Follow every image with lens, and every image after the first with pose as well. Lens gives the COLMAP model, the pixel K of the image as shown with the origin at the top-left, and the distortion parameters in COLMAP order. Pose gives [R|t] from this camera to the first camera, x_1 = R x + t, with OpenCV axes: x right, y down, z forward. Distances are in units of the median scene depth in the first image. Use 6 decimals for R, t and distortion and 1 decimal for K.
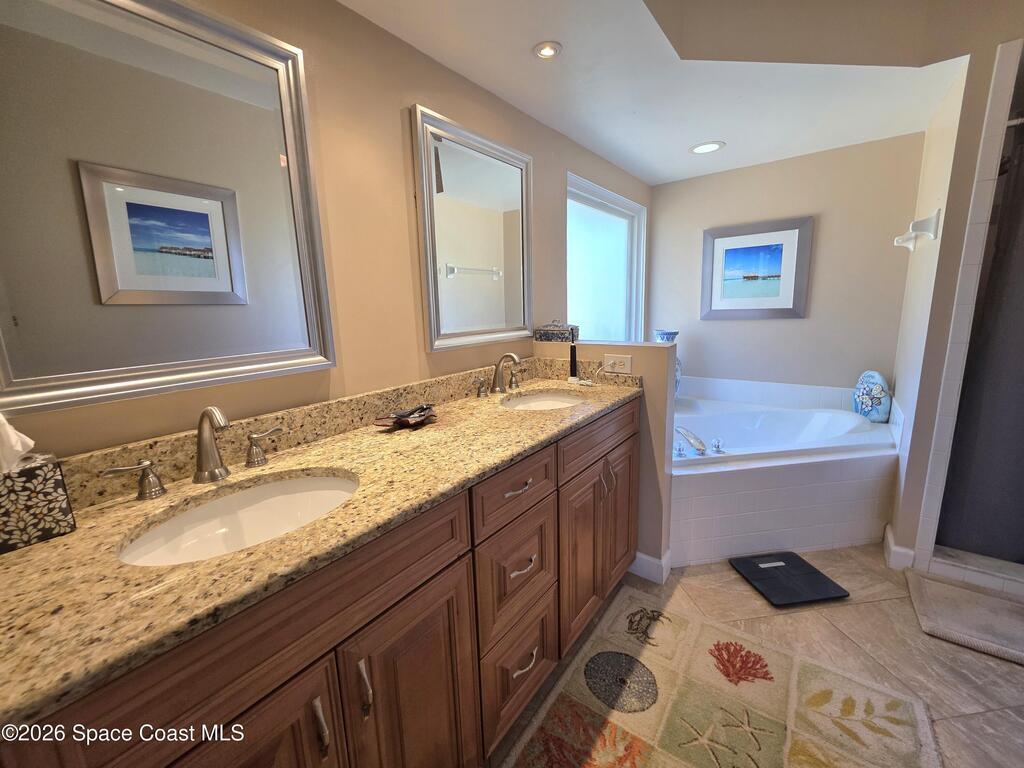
lens RADIAL K [[414.1, 0, 507.9], [0, 414.1, 380.1], [0, 0, 1]] dist [0.000057, -0.000166]
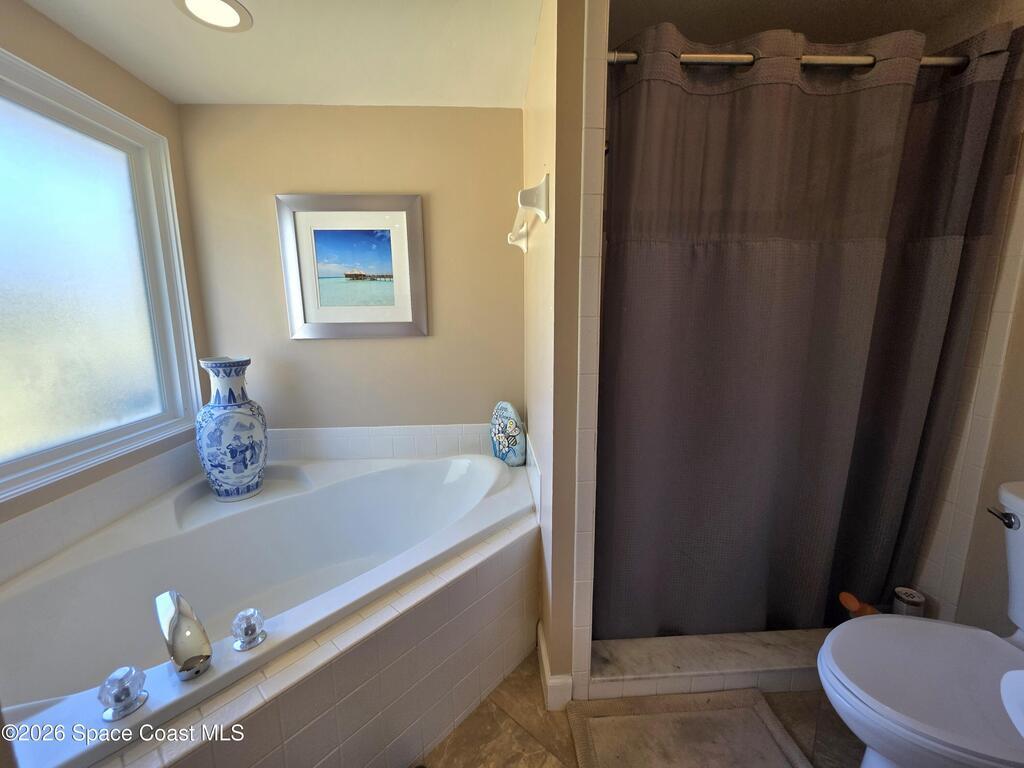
lens RADIAL K [[414.1, 0, 507.9], [0, 414.1, 380.1], [0, 0, 1]] dist [0.000057, -0.000166]
pose [[0.758948, -0.077452, 0.646529, 0.381858], [0.101858, 0.994799, -0.000396, -0.063324], [-0.643136, 0.066154, 0.762889, 0.394627]]
